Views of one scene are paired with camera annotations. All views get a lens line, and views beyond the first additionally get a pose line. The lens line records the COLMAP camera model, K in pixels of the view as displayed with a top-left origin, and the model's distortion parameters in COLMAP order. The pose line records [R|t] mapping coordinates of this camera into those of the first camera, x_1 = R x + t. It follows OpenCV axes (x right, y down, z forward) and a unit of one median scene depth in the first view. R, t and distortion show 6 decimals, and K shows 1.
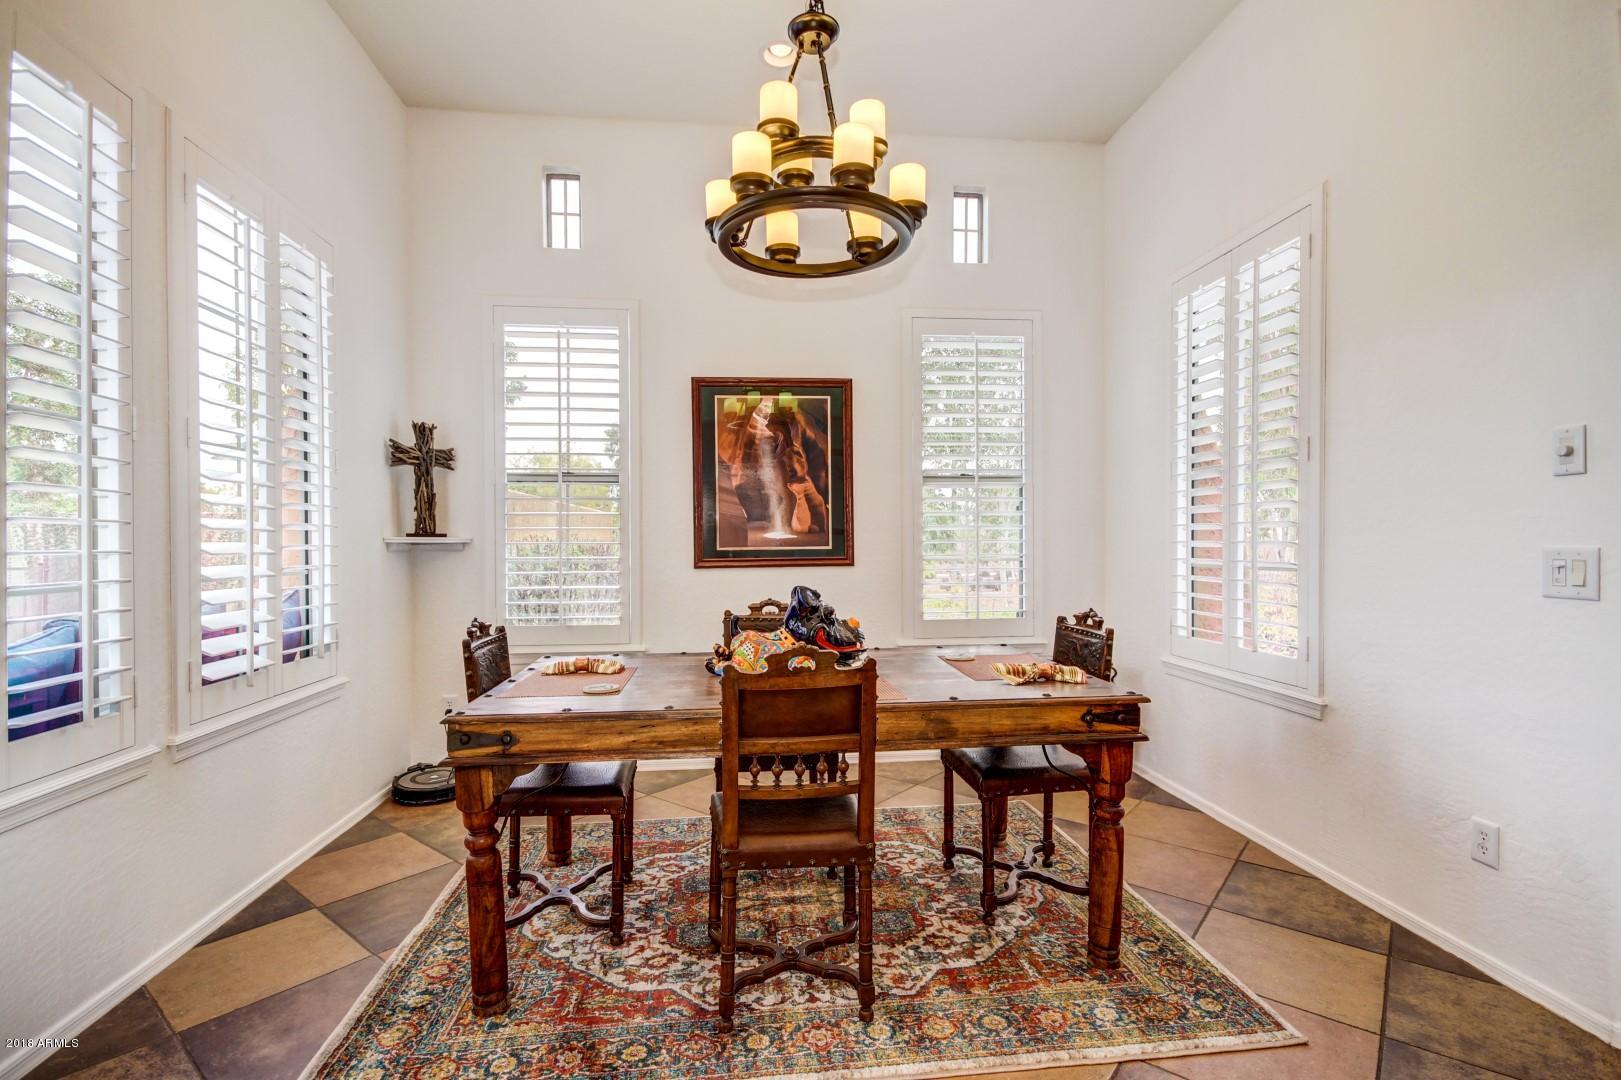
lens RADIAL K [[762.8, 0, 811.0], [0, 762.8, 544.8], [0, 0, 1]] dist [0.001055, -0.000309]
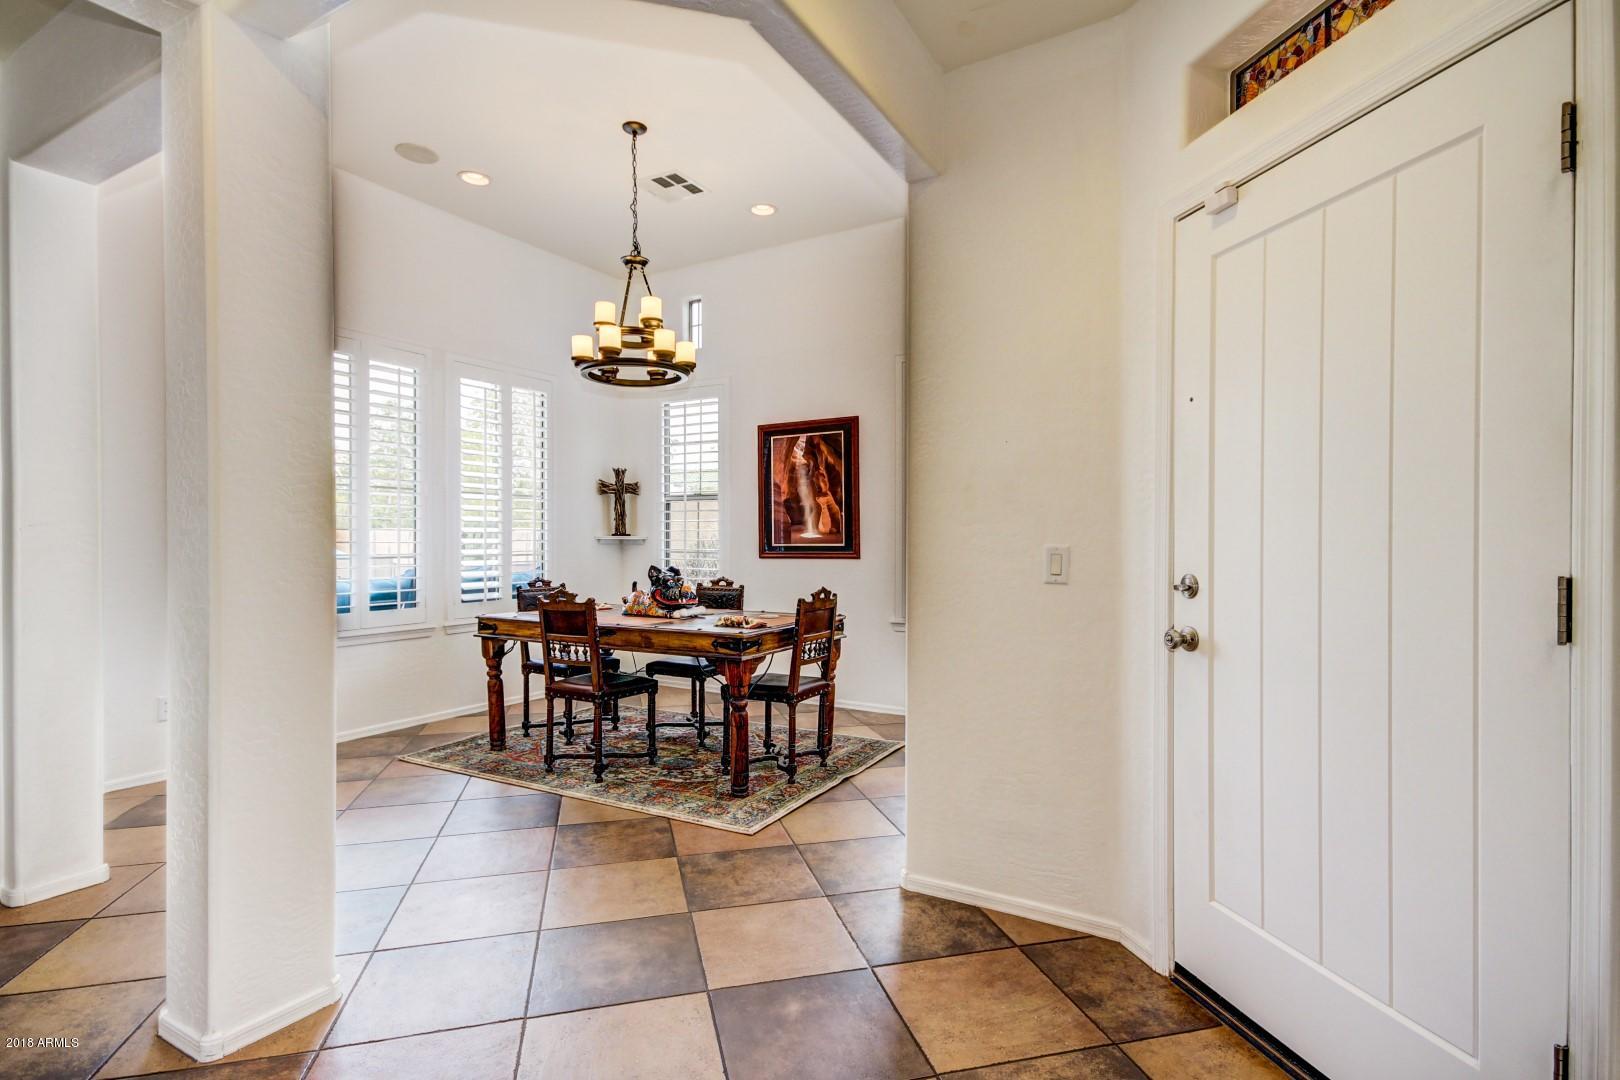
lens RADIAL K [[806.4, 0, 806.7], [0, 806.4, 545.0], [0, 0, 1]] dist [0.000868, 0.000141]
pose [[0.799684, 0.009613, -0.600344, 0.827132], [-0.007342, 0.999954, 0.006233, -0.004165], [0.600376, -0.000576, 0.799718, -0.163501]]
